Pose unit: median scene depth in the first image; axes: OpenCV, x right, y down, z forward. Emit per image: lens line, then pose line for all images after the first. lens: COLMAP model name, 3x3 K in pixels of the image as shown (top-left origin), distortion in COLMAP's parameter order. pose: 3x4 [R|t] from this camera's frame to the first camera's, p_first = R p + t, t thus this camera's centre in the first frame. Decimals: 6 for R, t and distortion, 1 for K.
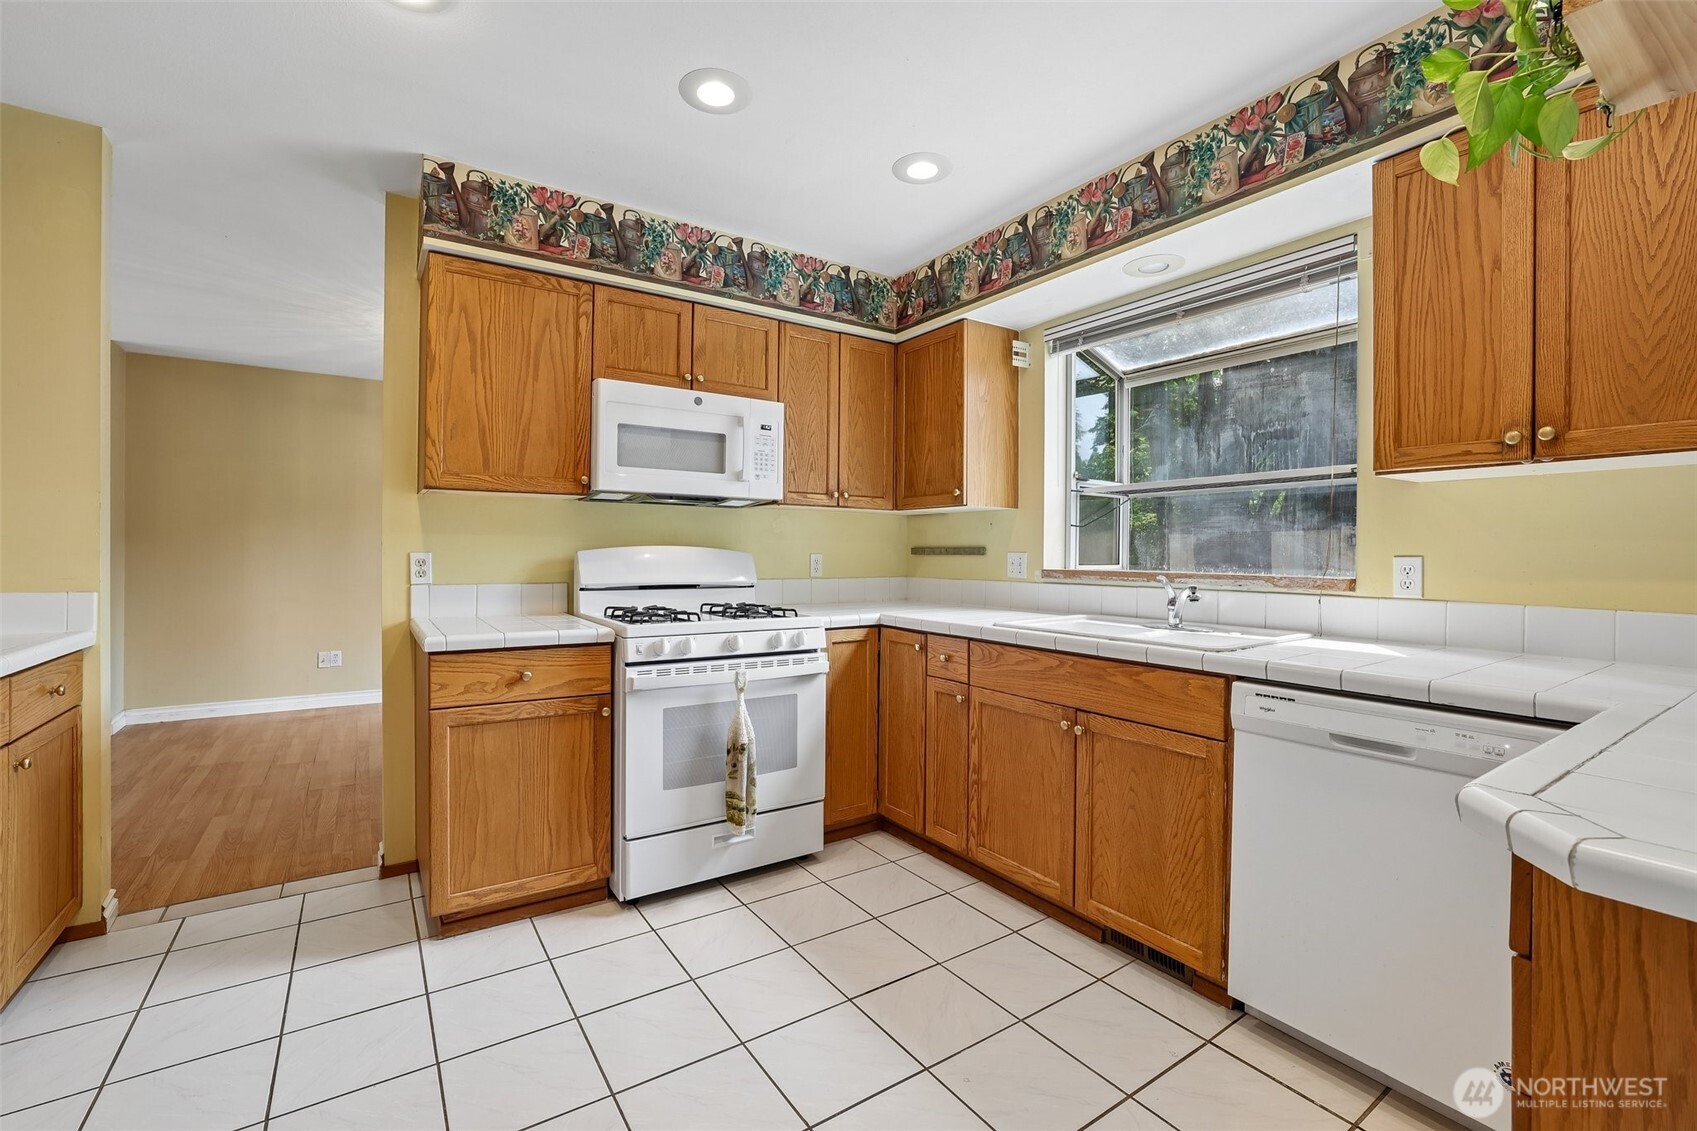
lens RADIAL K [[730.3, 0, 845.8], [0, 730.3, 559.6], [0, 0, 1]] dist [-0.033196, 0.001516]
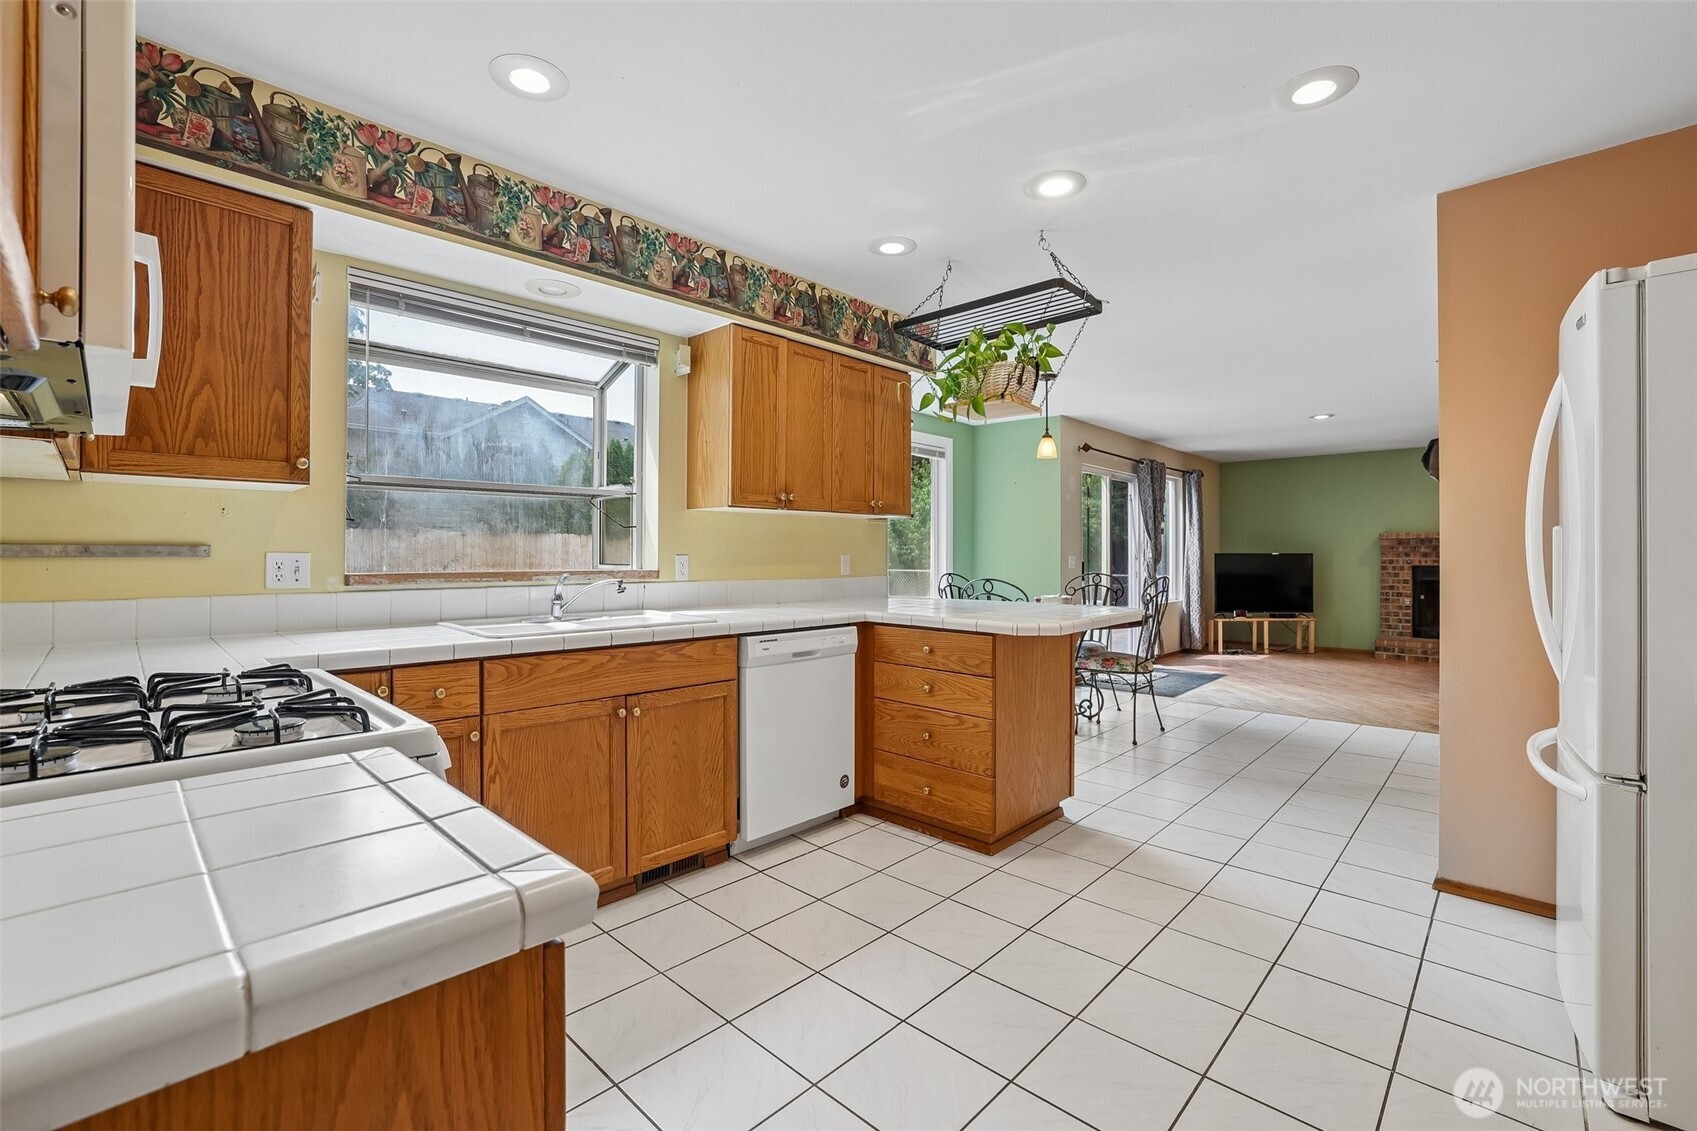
lens RADIAL K [[730.3, 0, 850.3], [0, 730.3, 558.1], [0, 0, 1]] dist [-0.033196, 0.001516]
pose [[-0.219971, -0.008966, 0.975465, -0.718776], [0.007223, 0.999915, 0.010819, -0.010152], [-0.975480, 0.009426, -0.219888, 0.787308]]
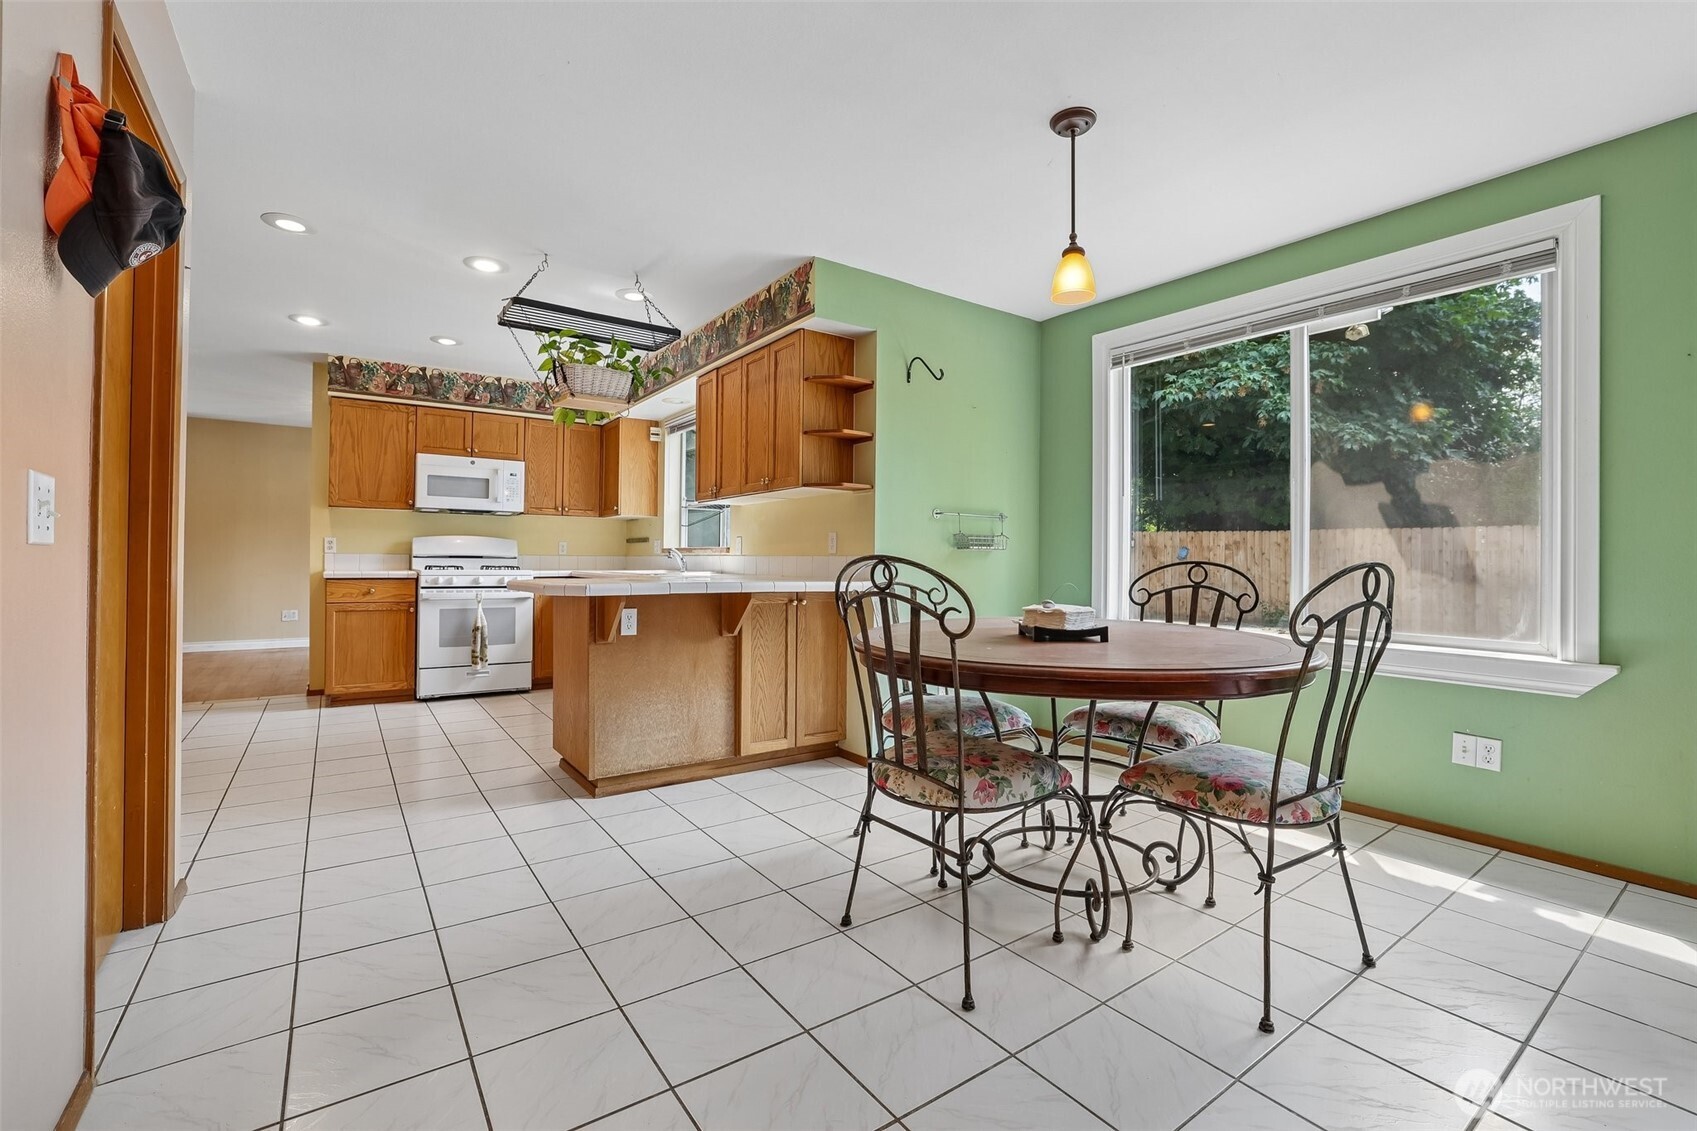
lens RADIAL K [[730.3, 0, 848.8], [0, 730.3, 559.8], [0, 0, 1]] dist [-0.033196, 0.001516]
pose [[0.999553, 0.001742, 0.029860, 0.831292], [-0.001482, 0.999961, -0.008759, 0.069847], [-0.029874, 0.008710, 0.999516, -1.090730]]
